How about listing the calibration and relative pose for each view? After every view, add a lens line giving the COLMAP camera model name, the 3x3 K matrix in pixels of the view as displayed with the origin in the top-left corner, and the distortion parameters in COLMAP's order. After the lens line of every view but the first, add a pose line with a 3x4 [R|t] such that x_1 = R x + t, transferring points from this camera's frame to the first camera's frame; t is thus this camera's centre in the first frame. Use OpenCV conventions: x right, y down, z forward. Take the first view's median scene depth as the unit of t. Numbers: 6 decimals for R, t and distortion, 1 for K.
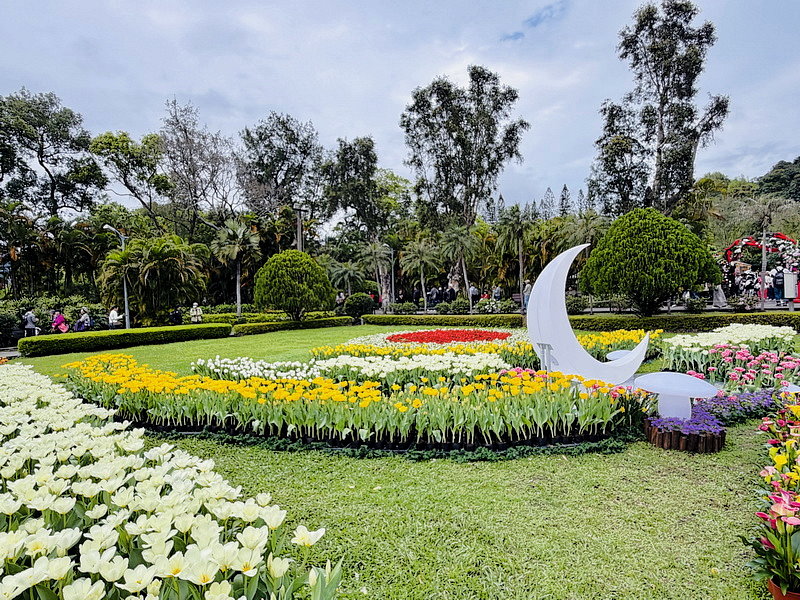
lens RADIAL K [[421.7, 0, 399.6], [0, 421.7, 299.6], [0, 0, 1]] dist [-0.000962, -0.000011]
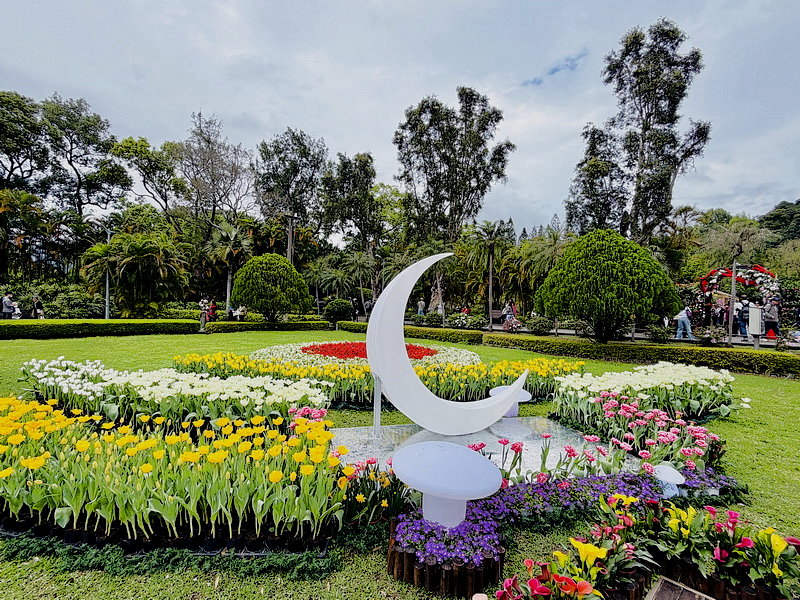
lens RADIAL K [[382.6, 0, 400.4], [0, 382.6, 300.9], [0, 0, 1]] dist [0.000621, -0.001243]
pose [[0.996823, 0.065199, -0.045740, 0.110716], [-0.066056, 0.997663, -0.017473, -0.006336], [0.044494, 0.020439, 0.998801, 0.076518]]
